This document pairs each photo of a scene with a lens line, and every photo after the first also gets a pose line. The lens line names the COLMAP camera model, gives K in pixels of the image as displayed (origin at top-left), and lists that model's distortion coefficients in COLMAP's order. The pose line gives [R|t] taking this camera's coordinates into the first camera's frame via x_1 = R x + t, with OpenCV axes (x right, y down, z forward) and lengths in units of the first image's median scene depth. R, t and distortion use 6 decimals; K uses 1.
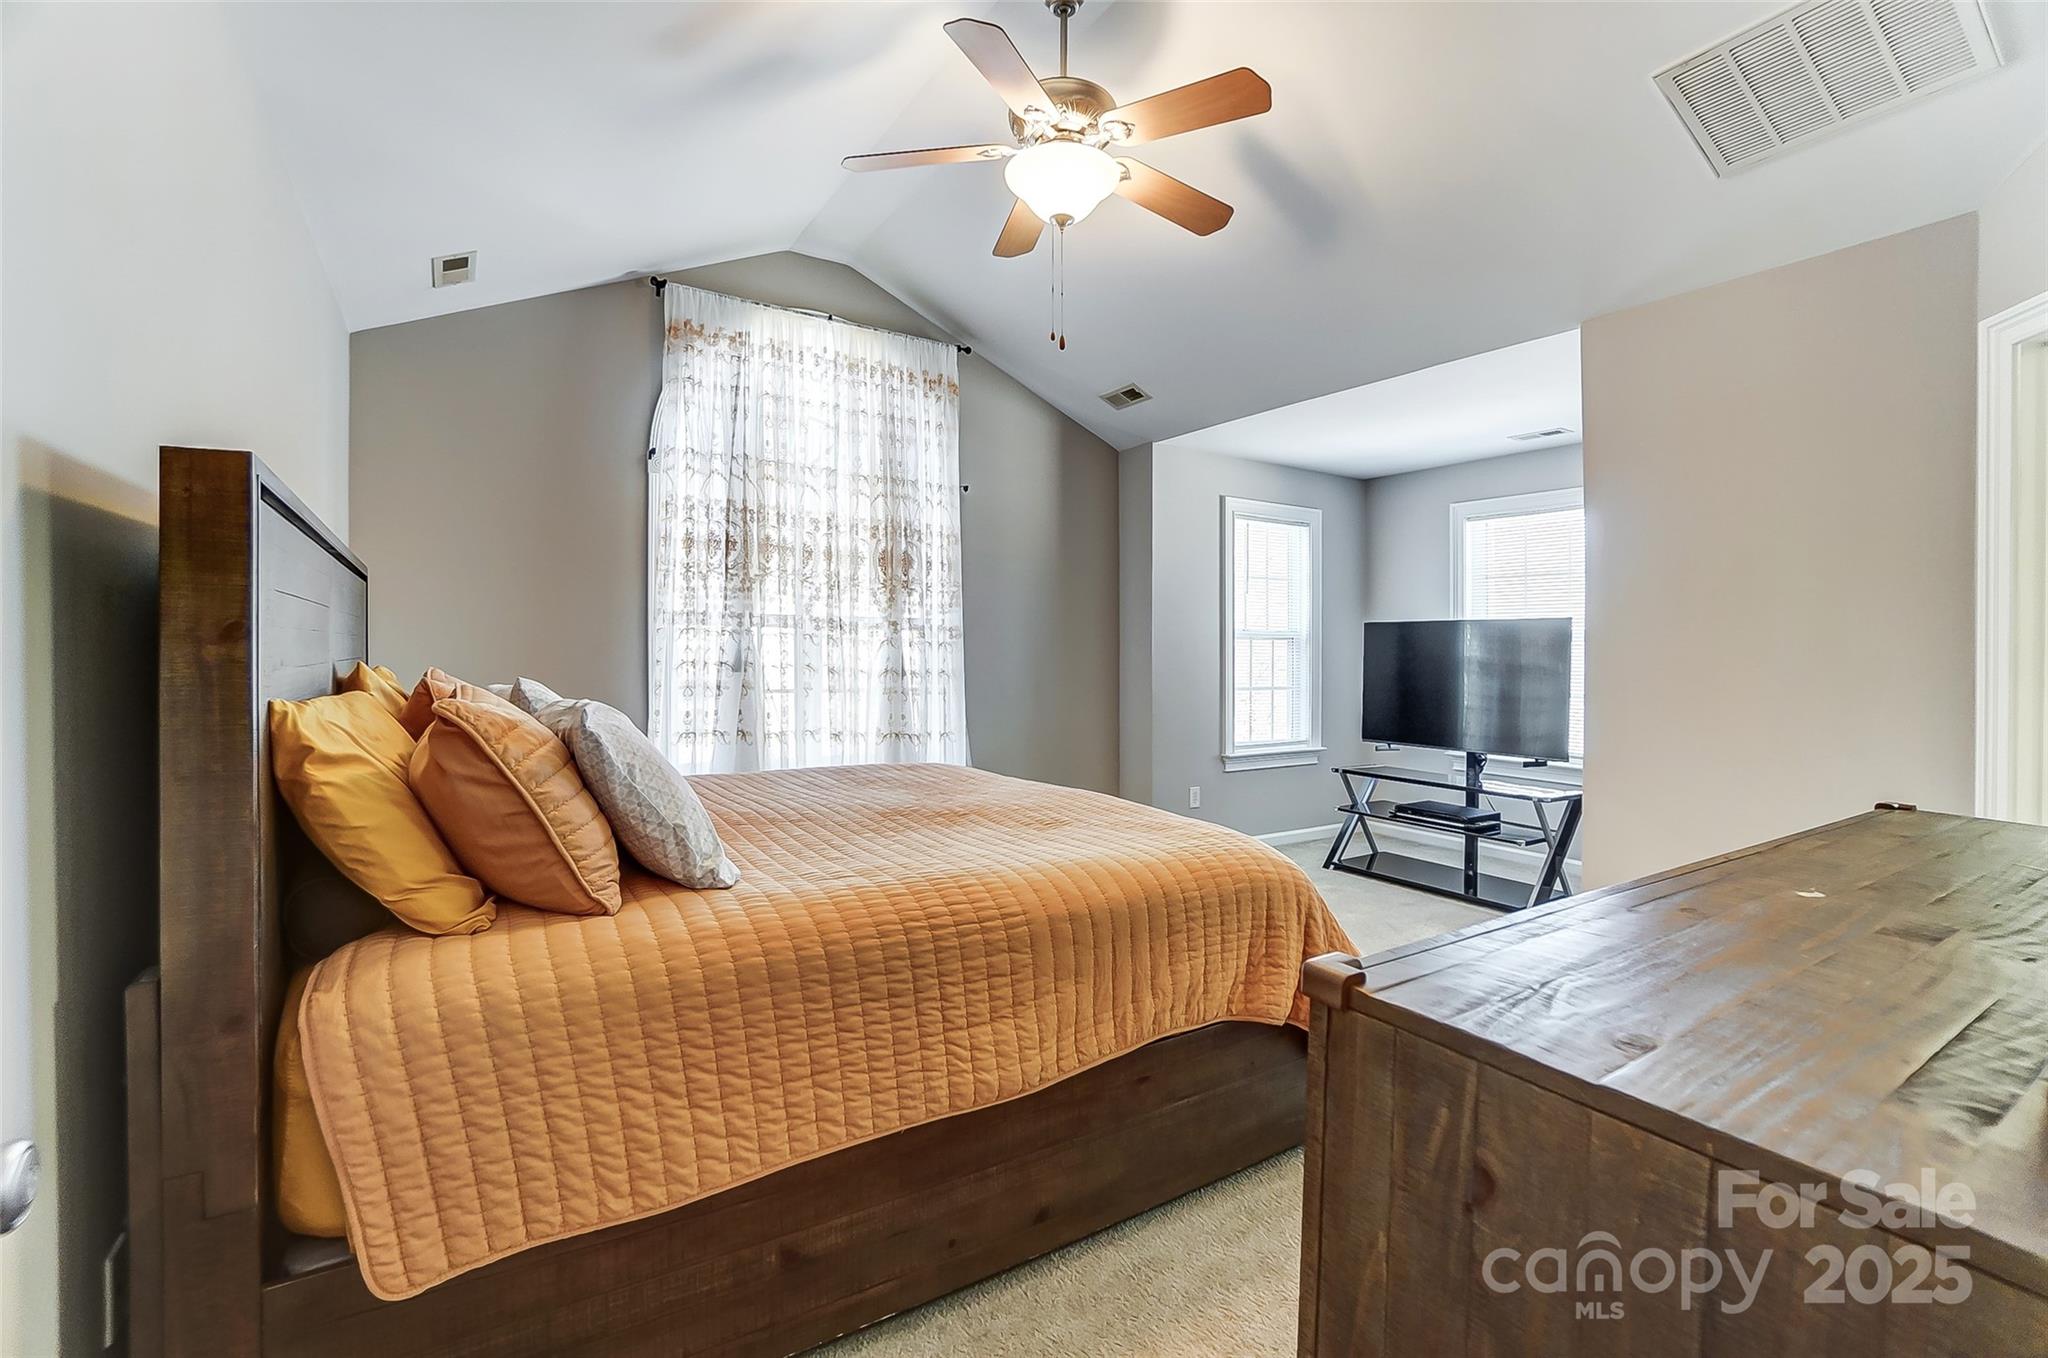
lens RADIAL K [[873.5, 0, 950.1], [0, 873.5, 657.6], [0, 0, 1]] dist [-0.001652, -0.000005]
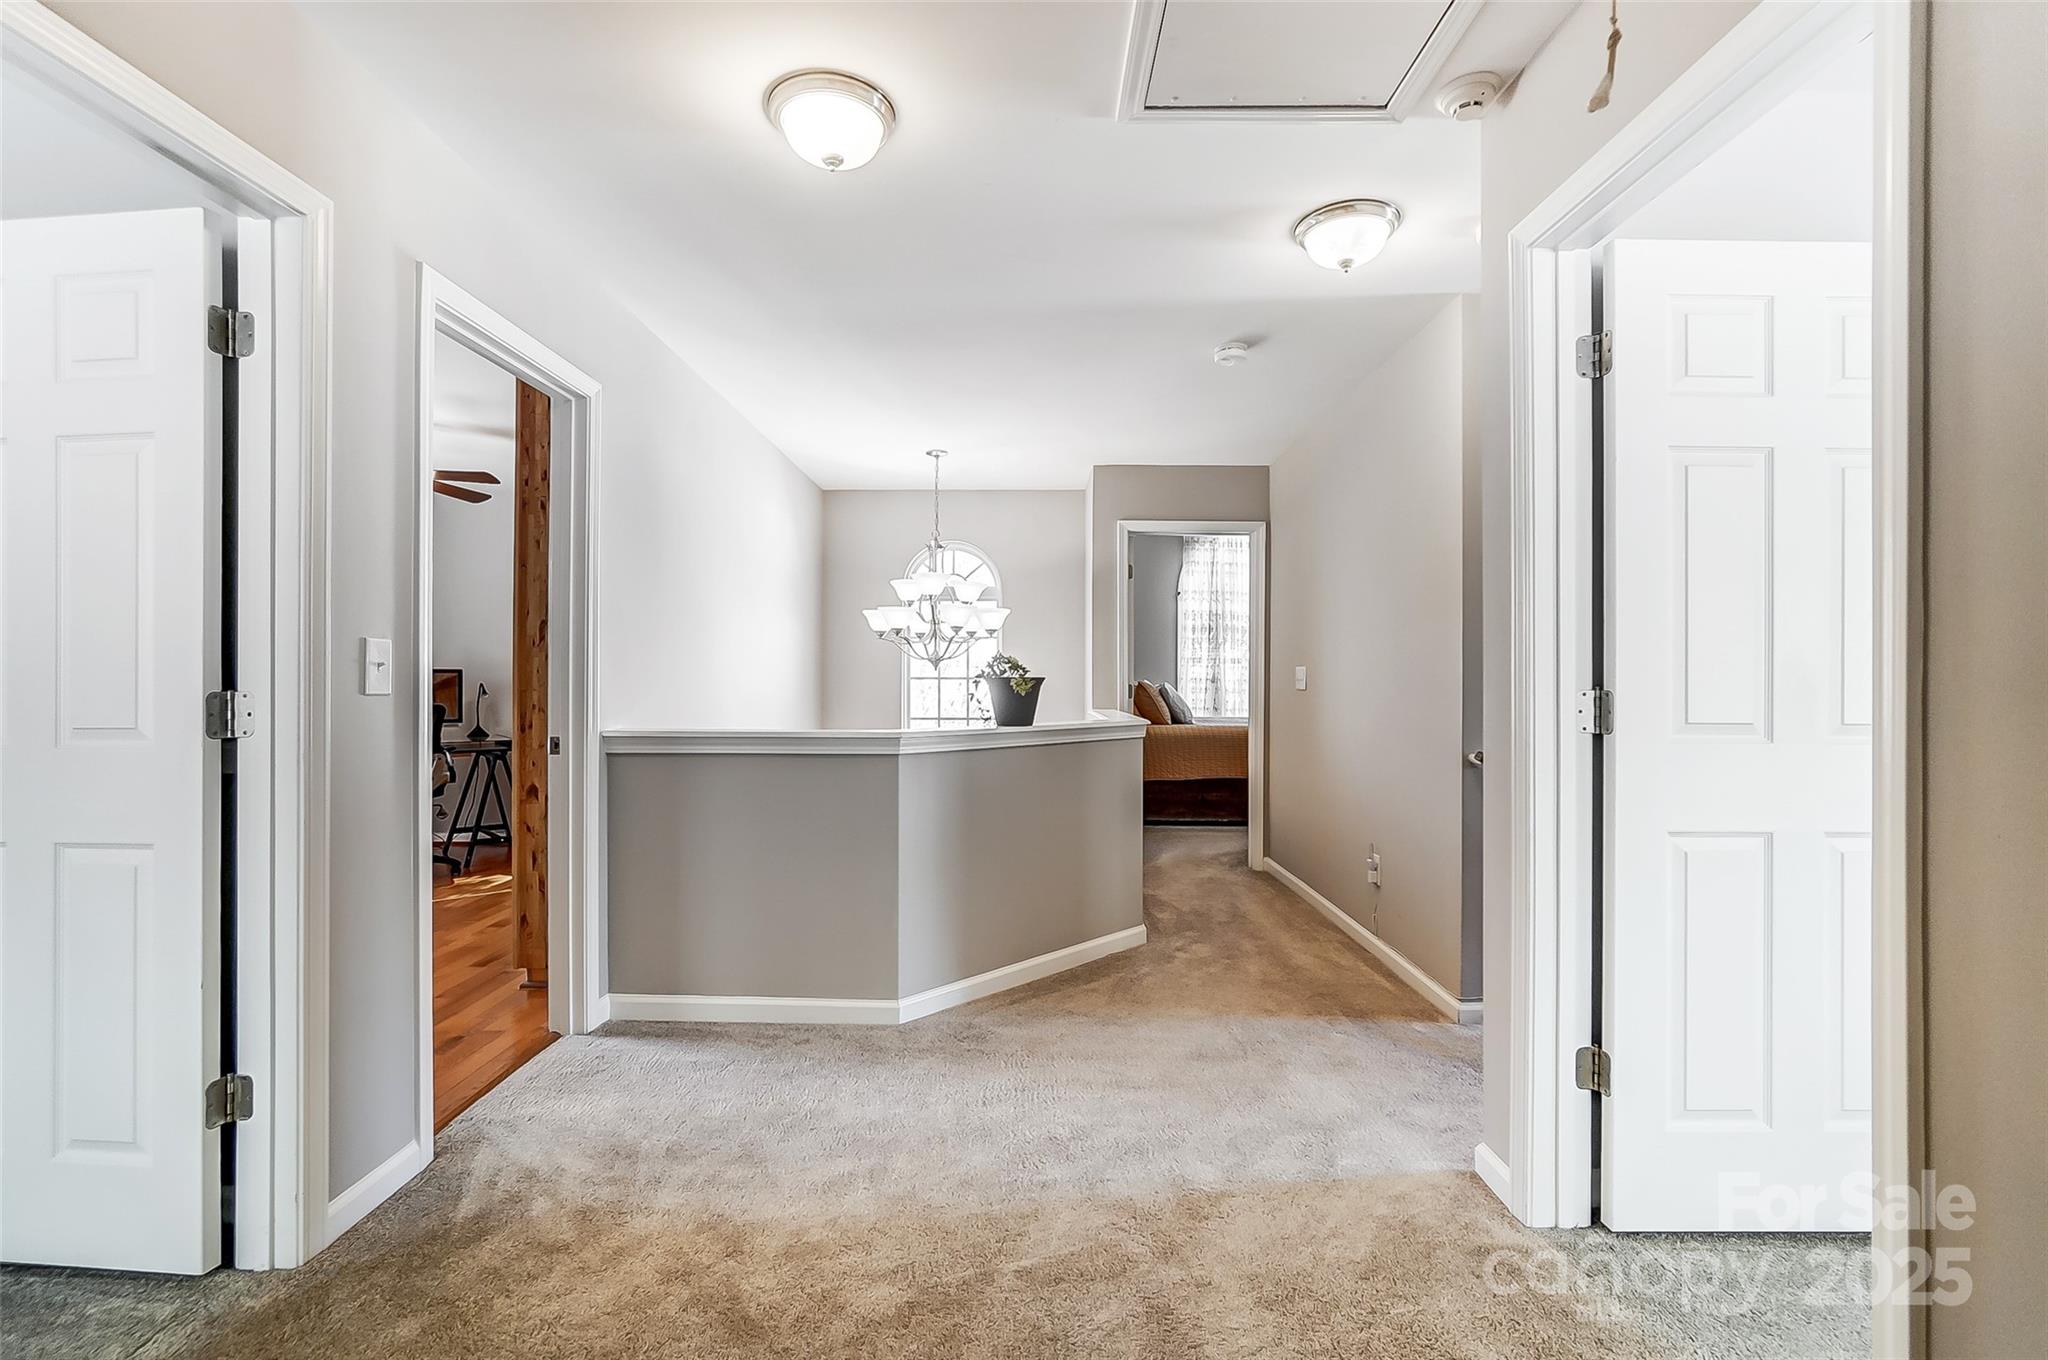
lens RADIAL K [[928.6, 0, 1024.0], [0, 928.6, 680.0], [0, 0, 1]] dist [-0.026115, 0.000586]
pose [[0.875170, -0.007152, -0.483762, 0.525981], [0.003660, 0.999960, -0.008163, 0.027230], [0.483801, 0.005374, 0.875161, -1.458947]]
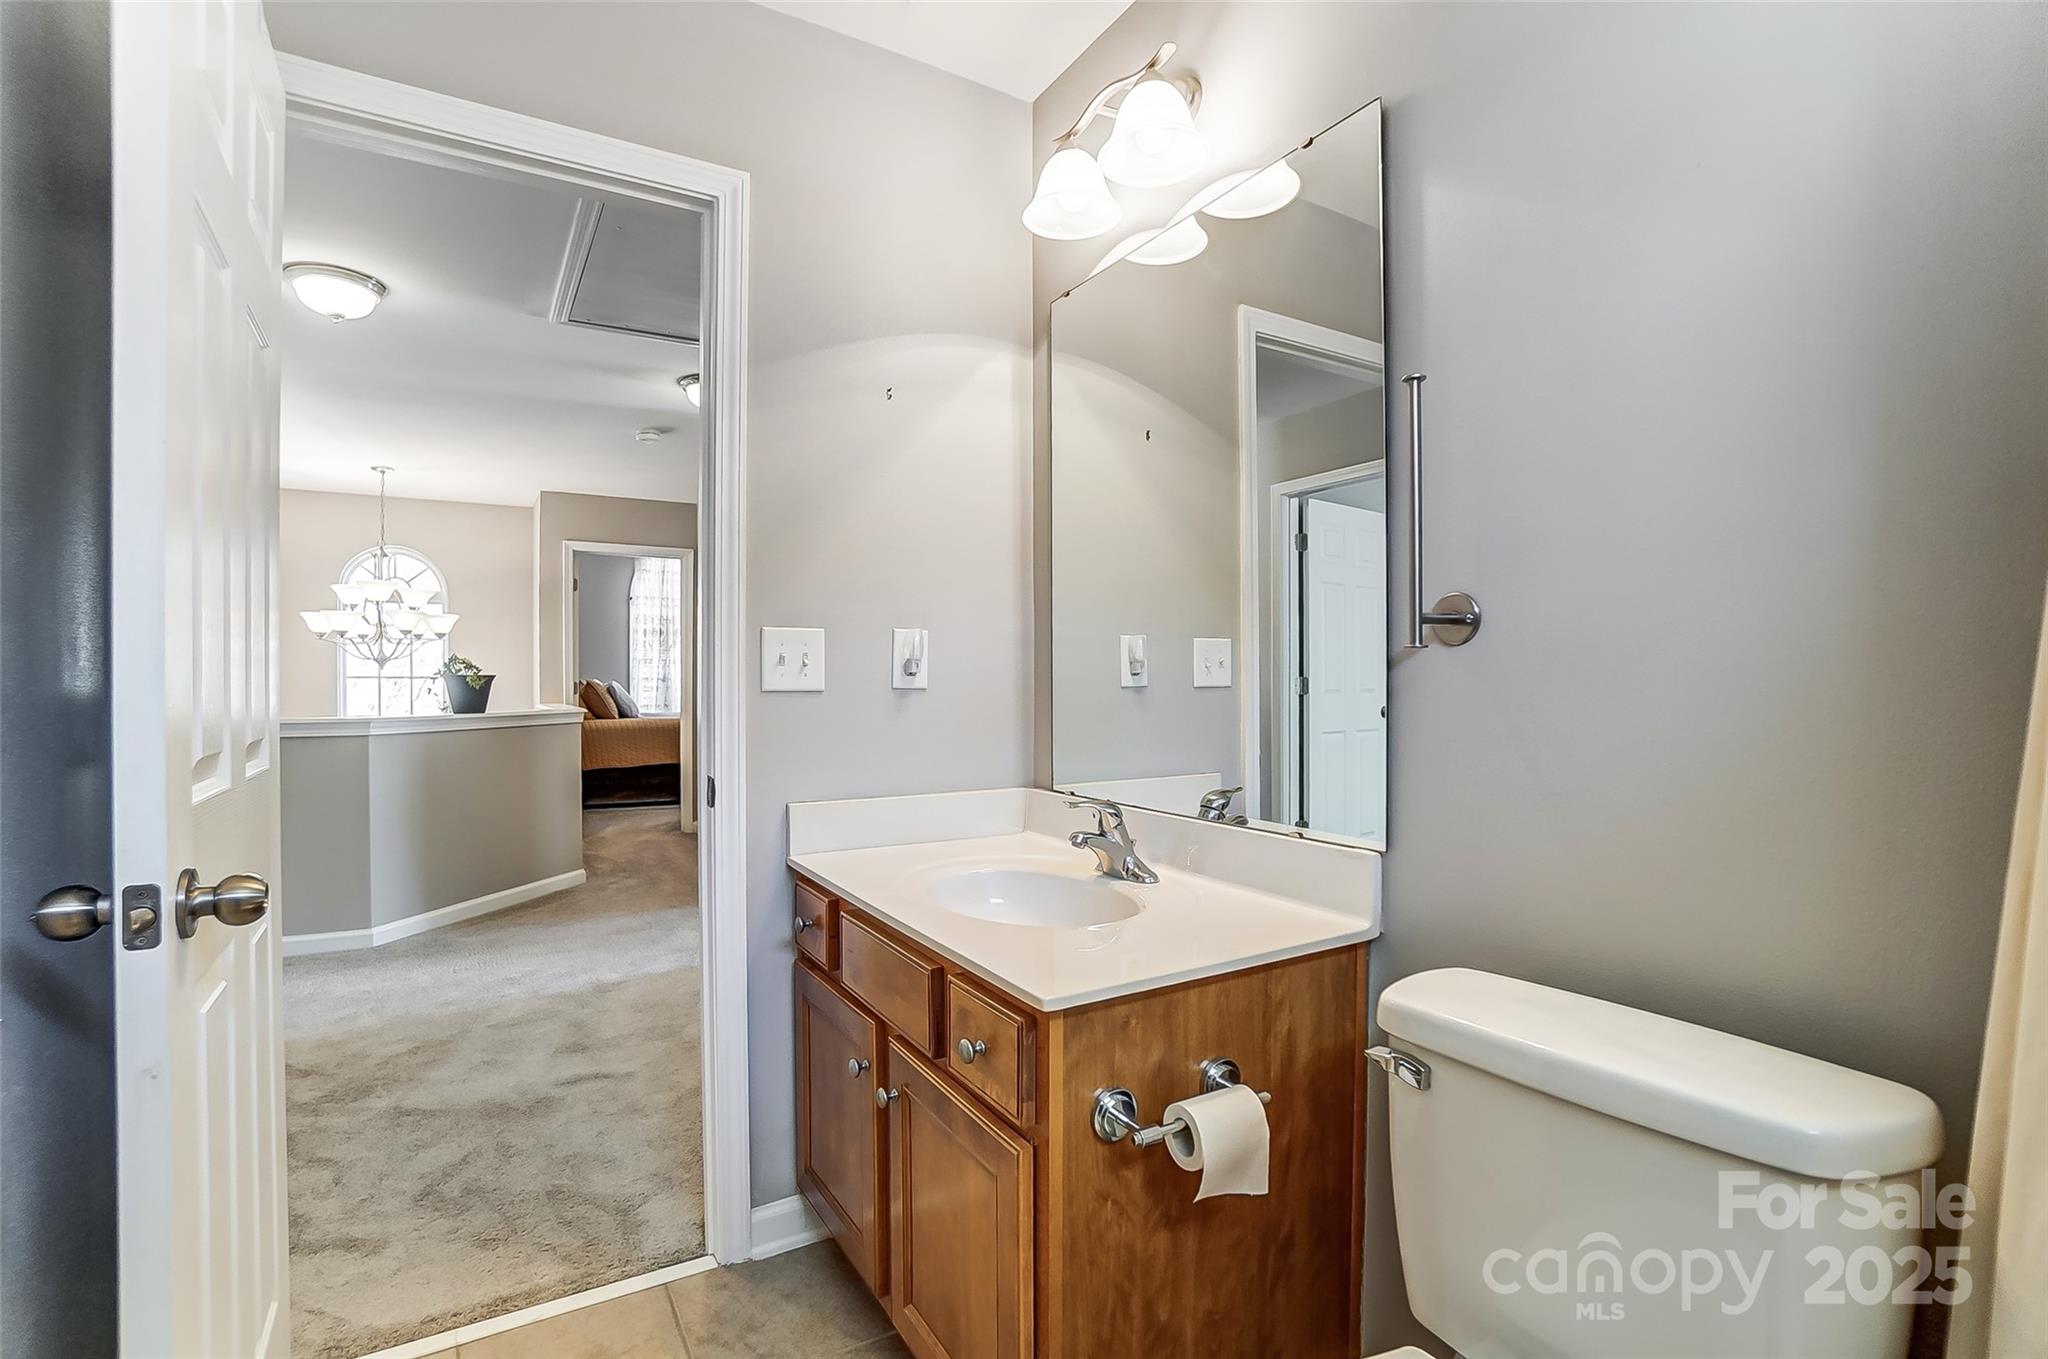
lens RADIAL K [[956.8, 0, 1020.2], [0, 956.8, 687.0], [0, 0, 1]] dist [-0.072917, 0.040472]
pose [[0.999391, -0.010428, 0.033312, 0.717081], [0.010375, 0.999945, 0.001768, 0.036924], [-0.033329, -0.001421, 0.999443, -1.842639]]
